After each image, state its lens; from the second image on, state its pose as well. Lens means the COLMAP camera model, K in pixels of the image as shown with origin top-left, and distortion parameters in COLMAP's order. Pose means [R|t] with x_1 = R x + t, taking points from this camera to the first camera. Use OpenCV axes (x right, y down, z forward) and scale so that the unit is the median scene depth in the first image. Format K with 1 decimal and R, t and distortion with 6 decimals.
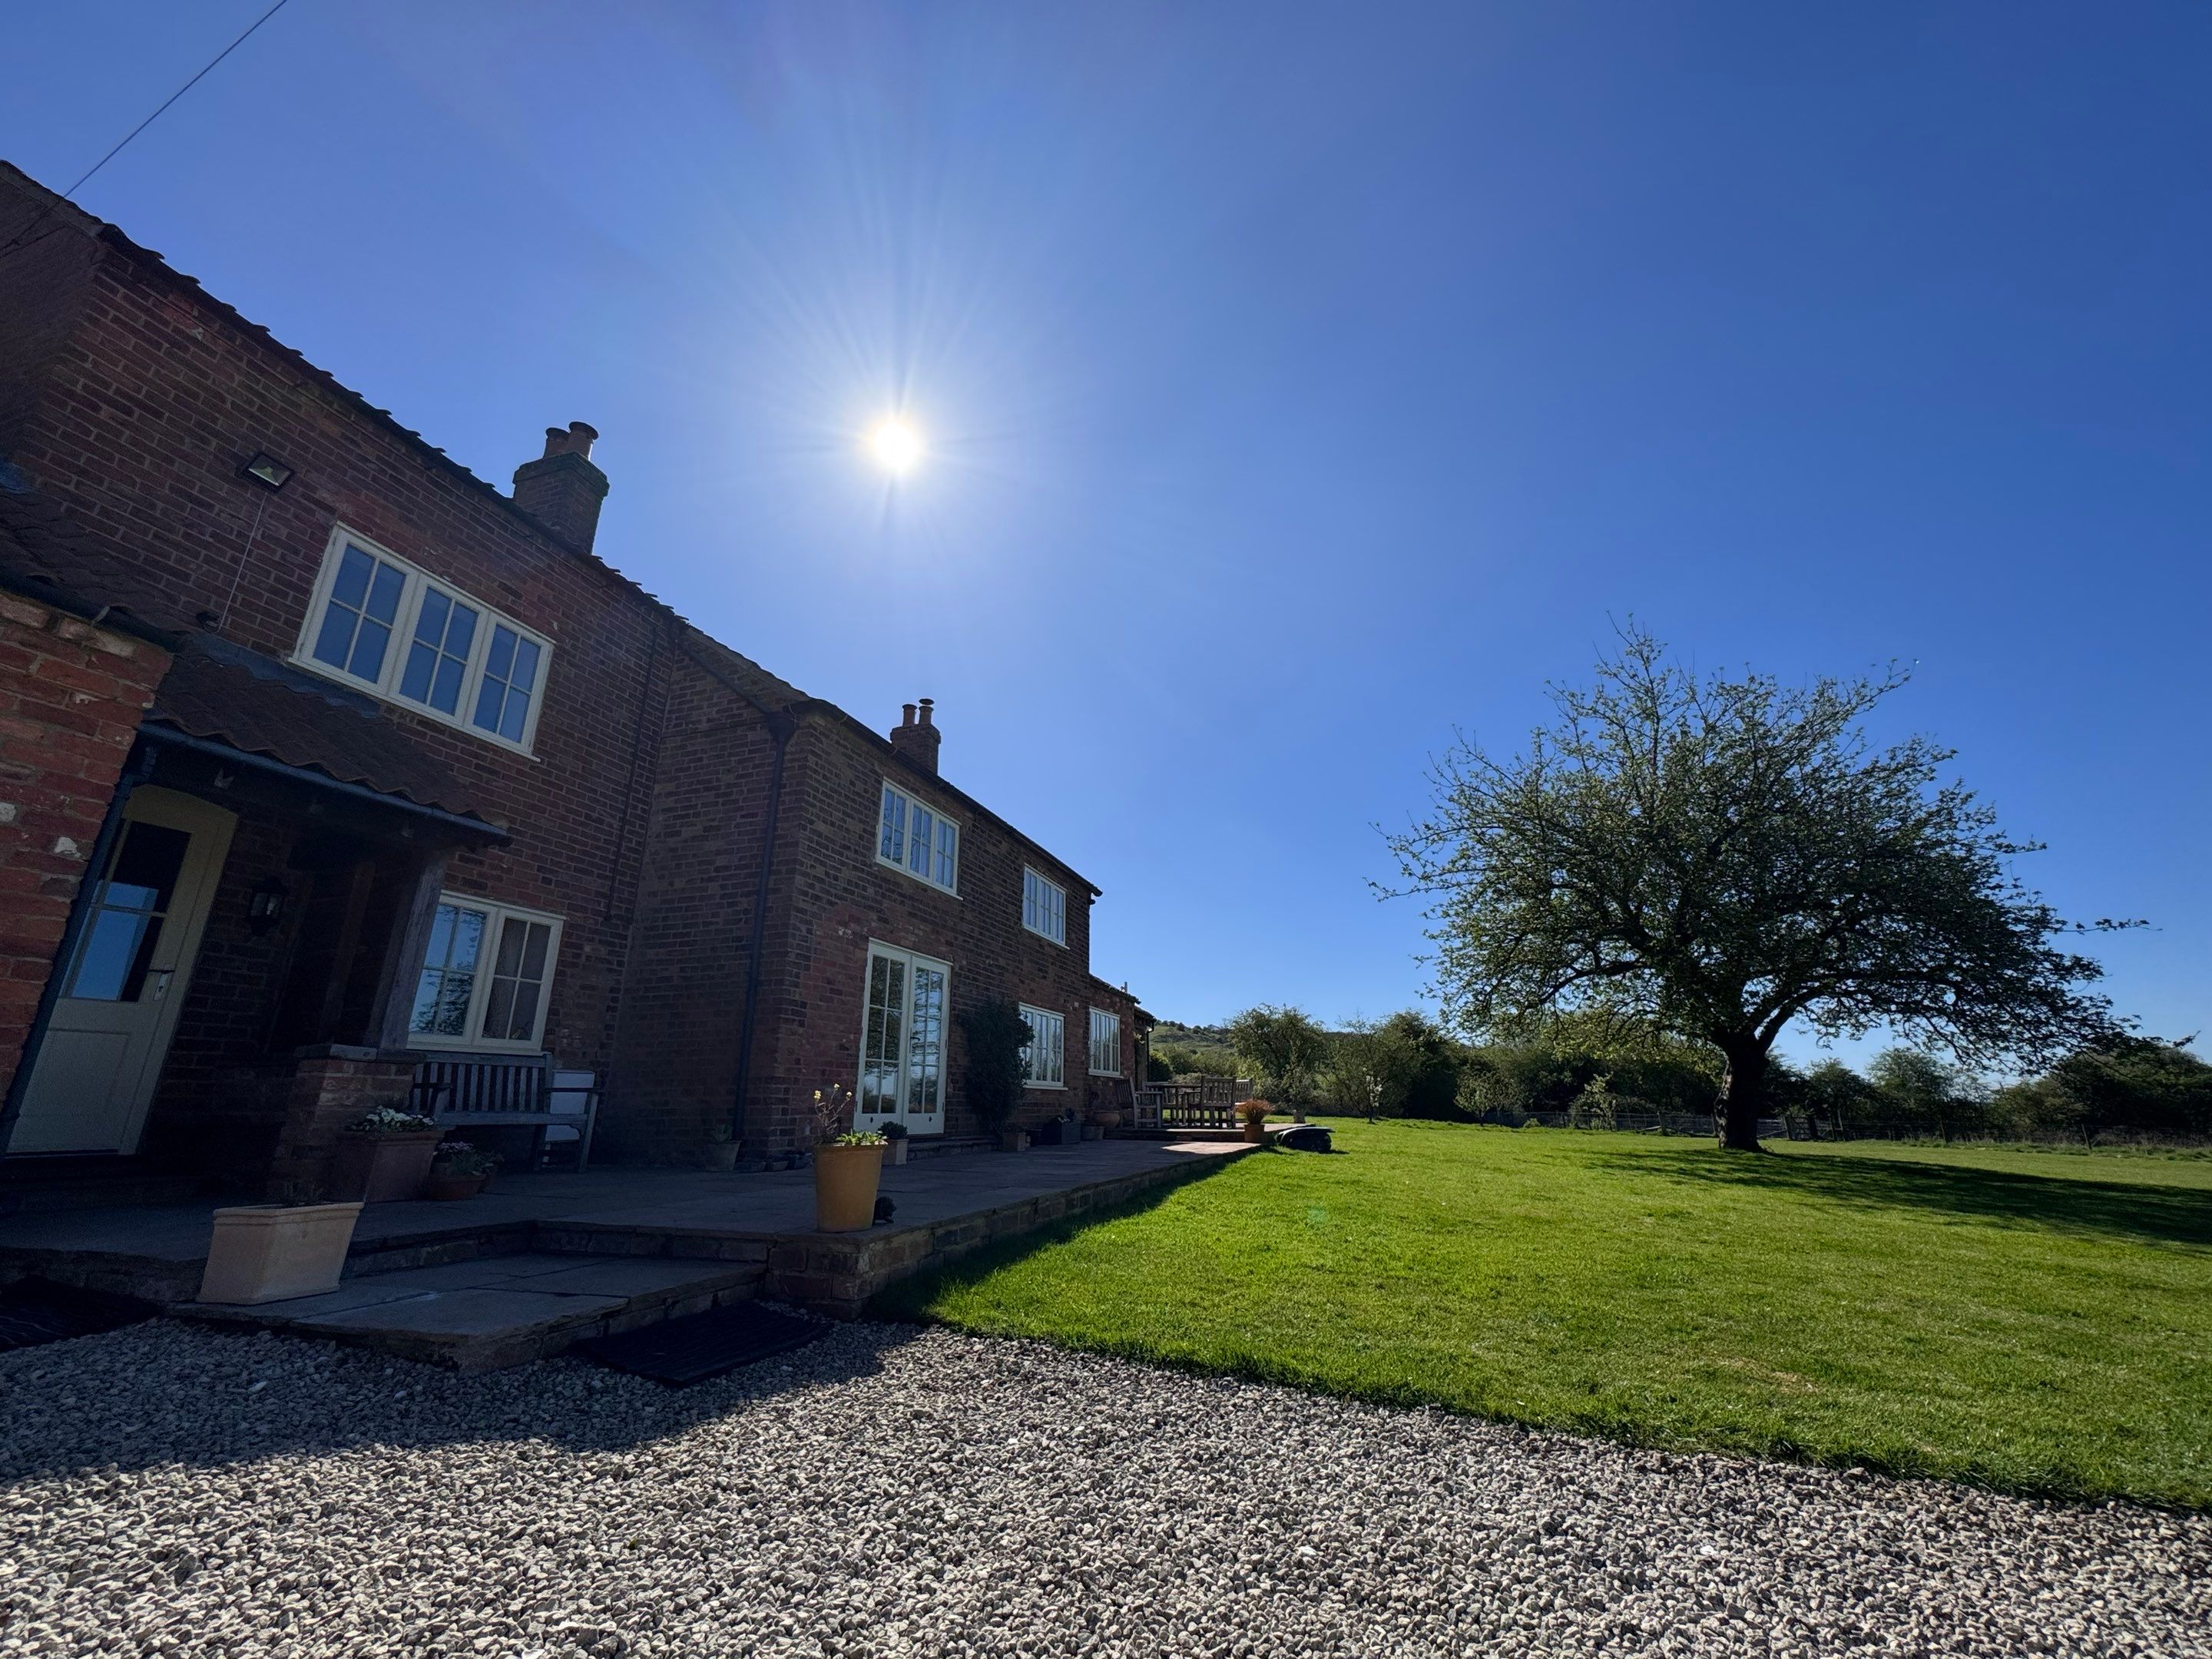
lens RADIAL K [[883.7, 0, 1106.0], [0, 883.7, 829.5], [0, 0, 1]] dist [-0.001167, 0.000833]
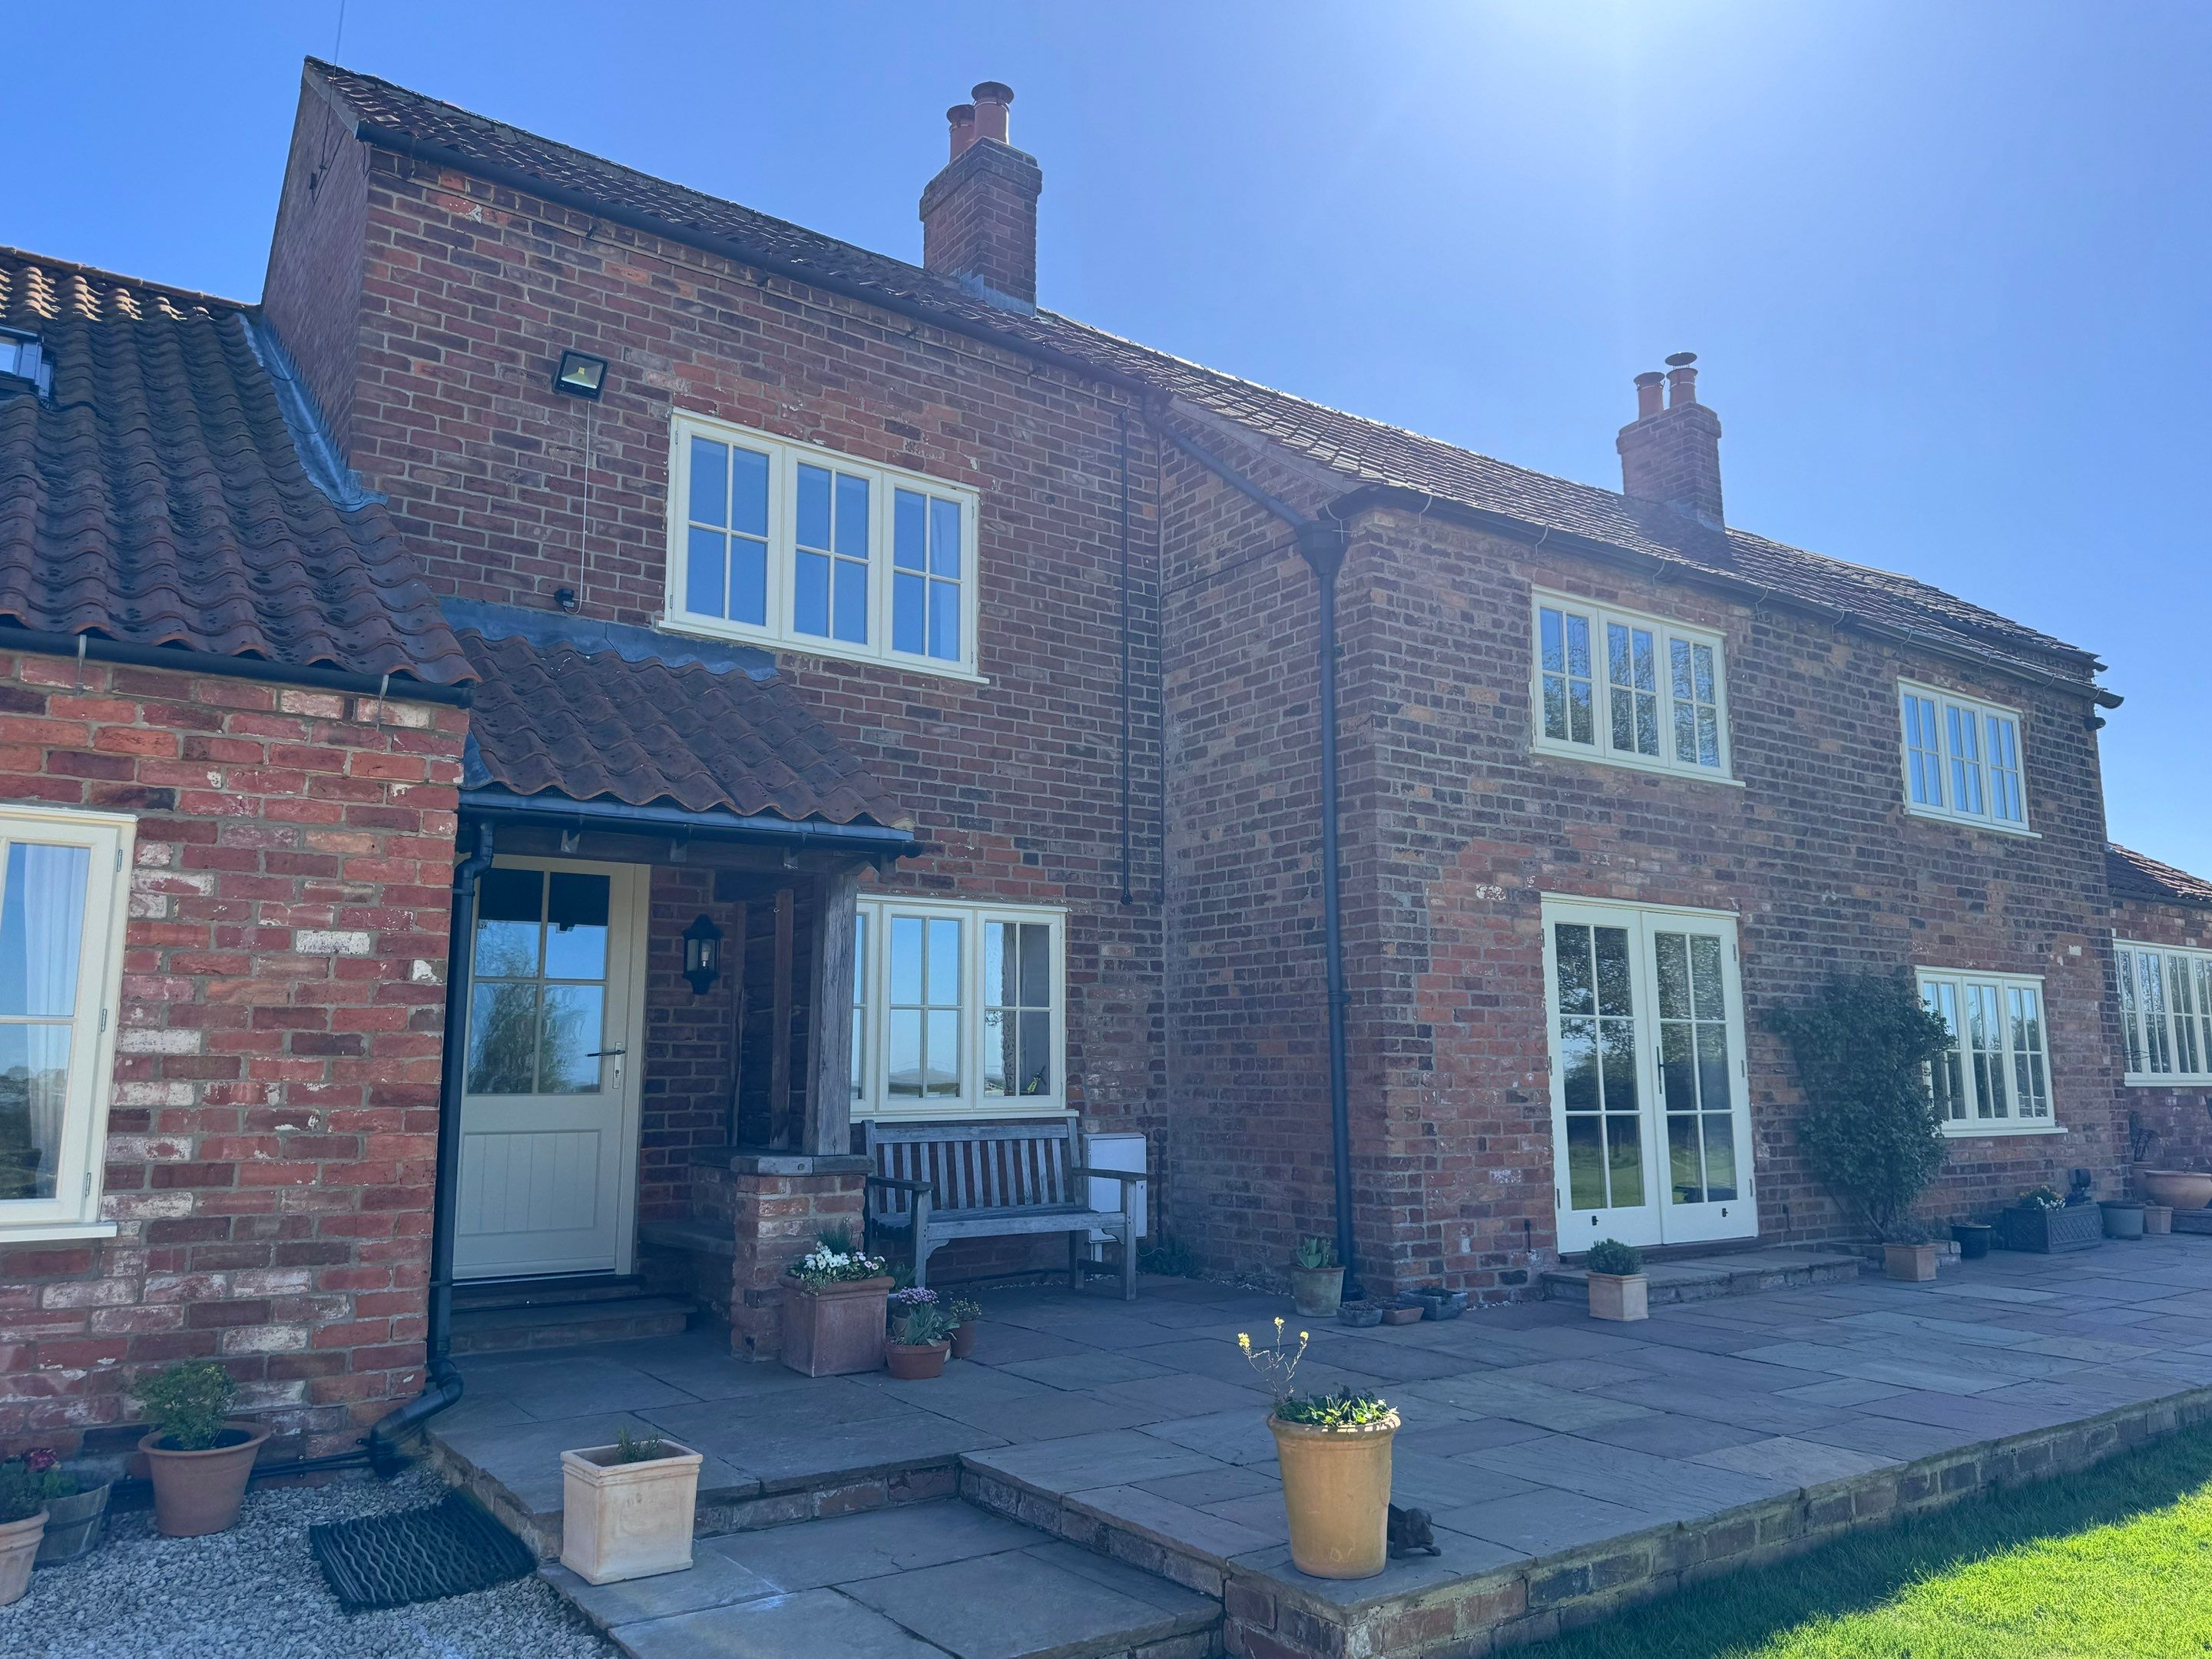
lens RADIAL K [[1584.7, 0, 1113.2], [0, 1584.7, 834.2], [0, 0, 1]] dist [0.166567, -0.293989]
pose [[0.807935, -0.087540, -0.582733, 0.107354], [0.176578, 0.979427, 0.097685, -0.062360], [0.562193, -0.181821, 0.806771, 0.073366]]
